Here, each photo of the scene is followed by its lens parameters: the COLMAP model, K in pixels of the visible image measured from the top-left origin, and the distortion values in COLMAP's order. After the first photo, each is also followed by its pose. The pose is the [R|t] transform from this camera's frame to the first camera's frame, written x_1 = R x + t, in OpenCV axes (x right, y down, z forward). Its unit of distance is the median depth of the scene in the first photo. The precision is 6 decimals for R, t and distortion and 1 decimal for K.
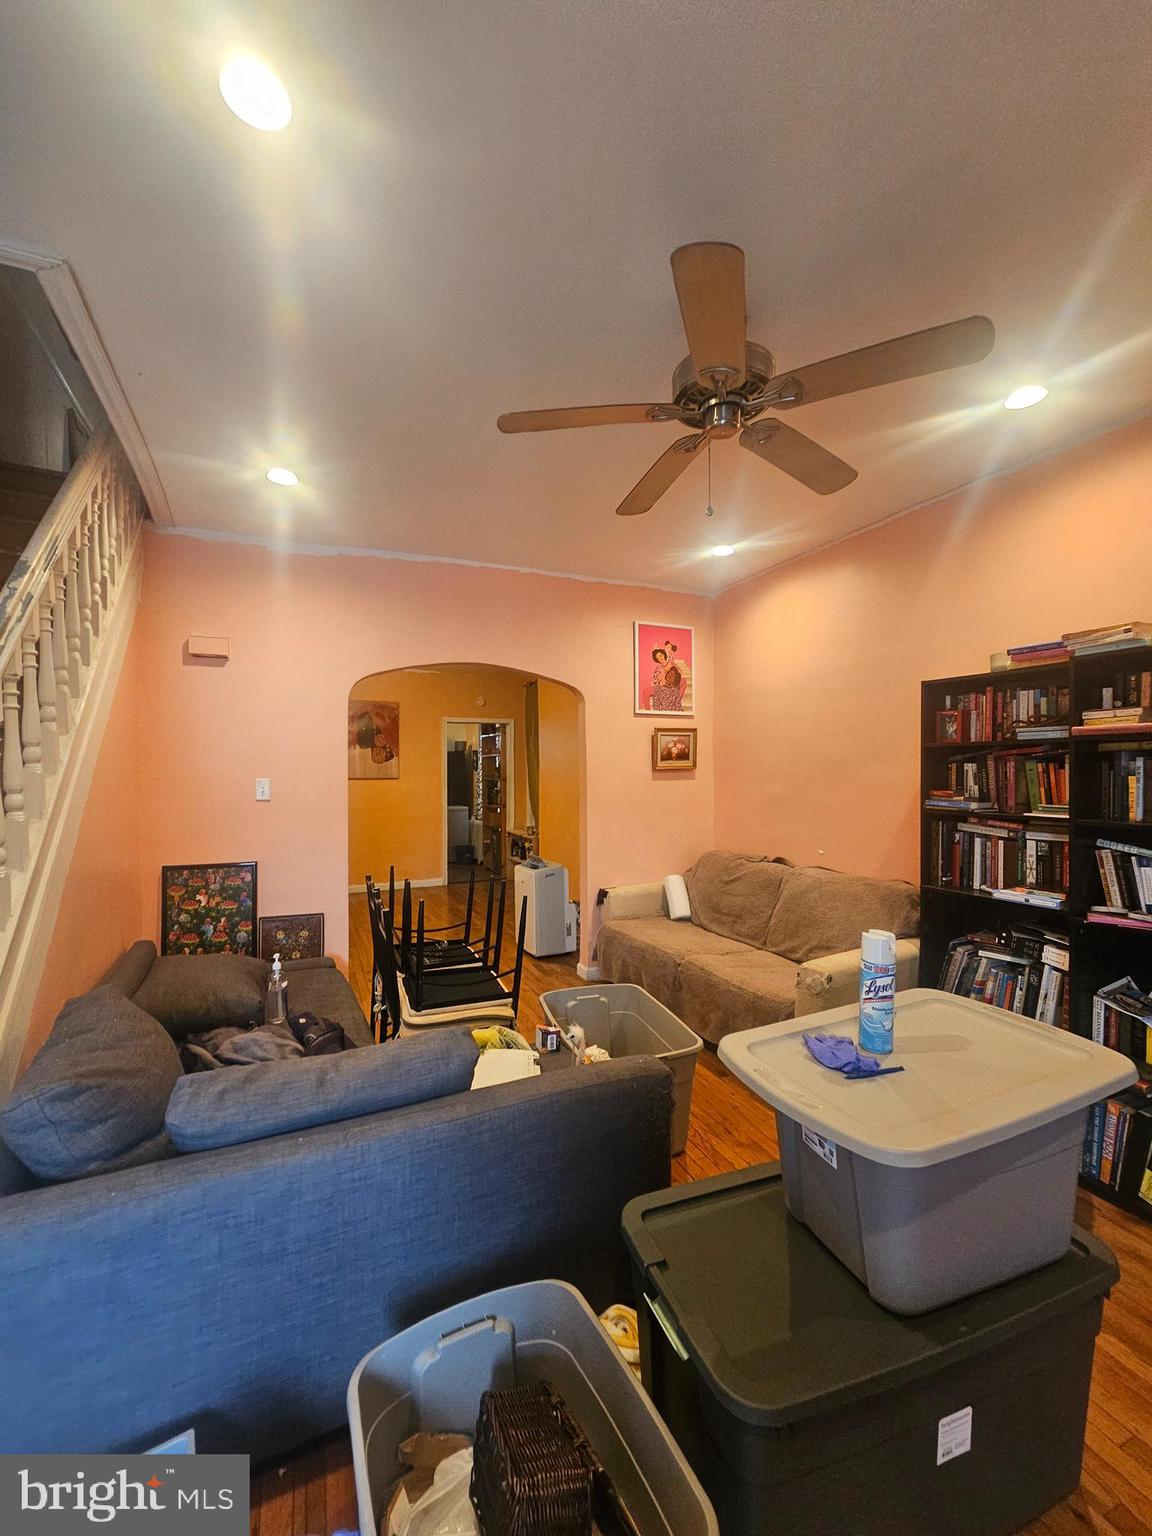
lens RADIAL K [[634.1, 0, 569.1], [0, 634.1, 769.4], [0, 0, 1]] dist [-0.001544, 0.001429]
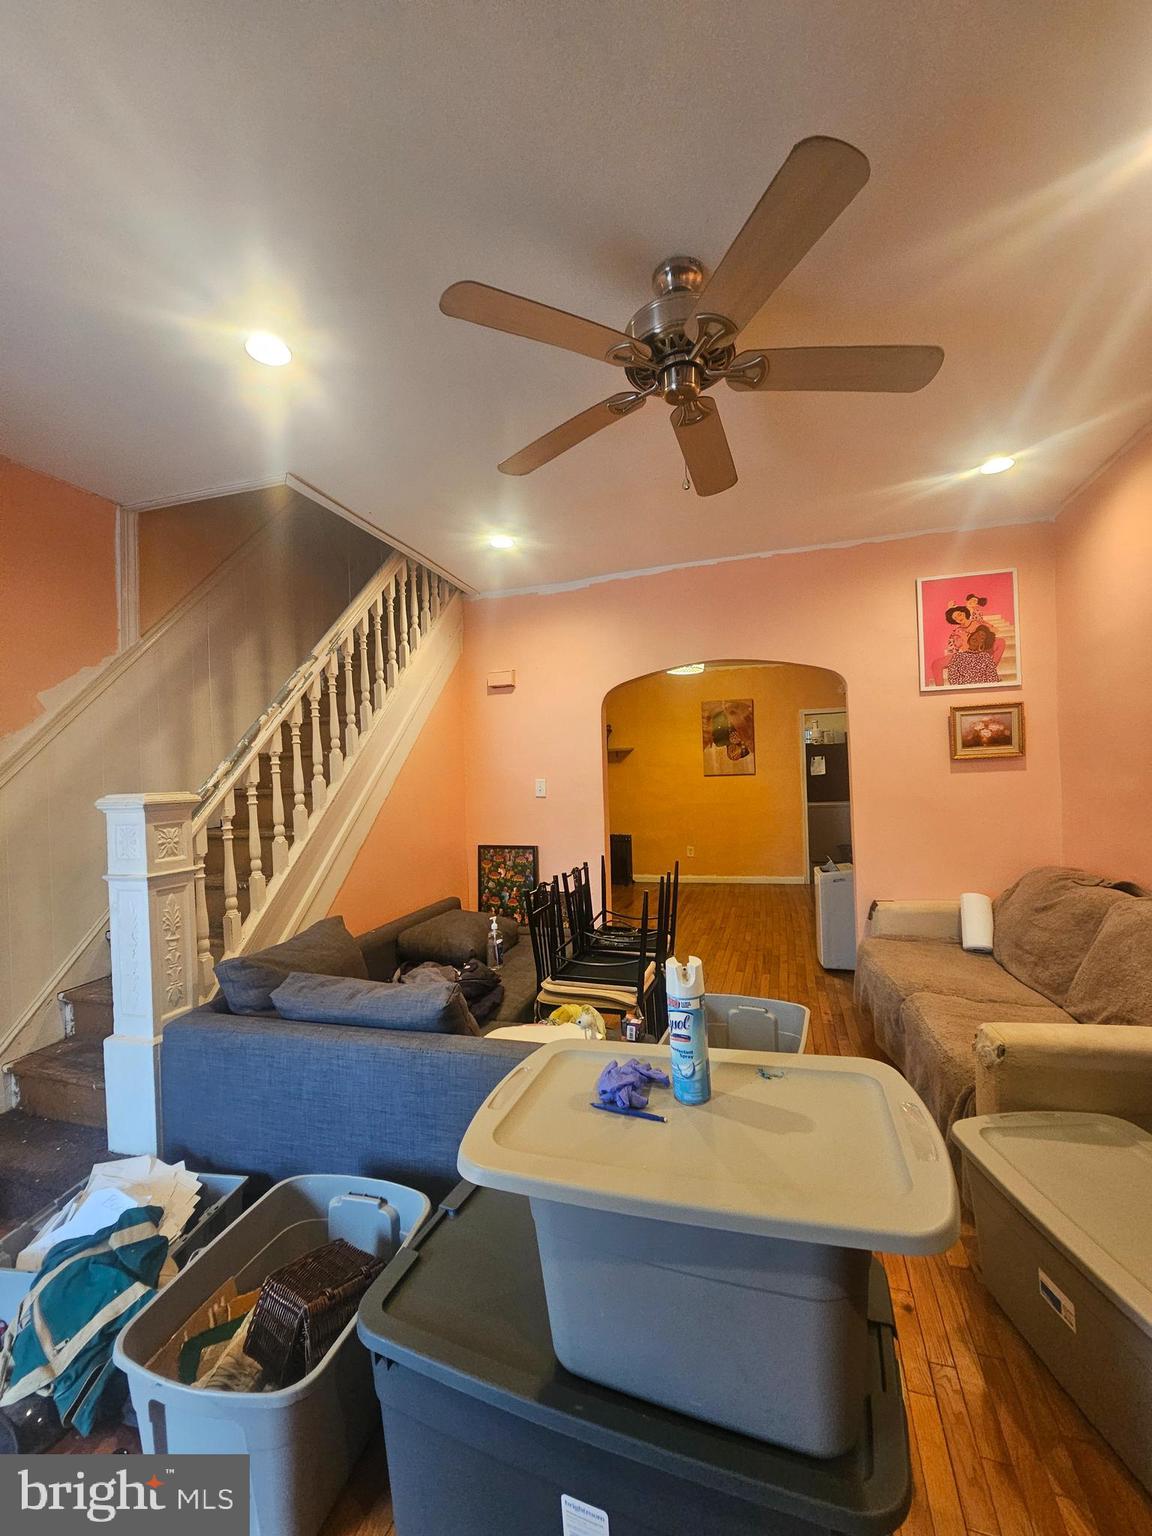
lens RADIAL K [[634.1, 0, 575.3], [0, 634.1, 769.2], [0, 0, 1]] dist [-0.001544, 0.001429]
pose [[0.749683, -0.025233, -0.661316, 0.321418], [0.031234, 0.999508, -0.002729, 0.000255], [0.661060, -0.018609, 0.750103, 0.092520]]
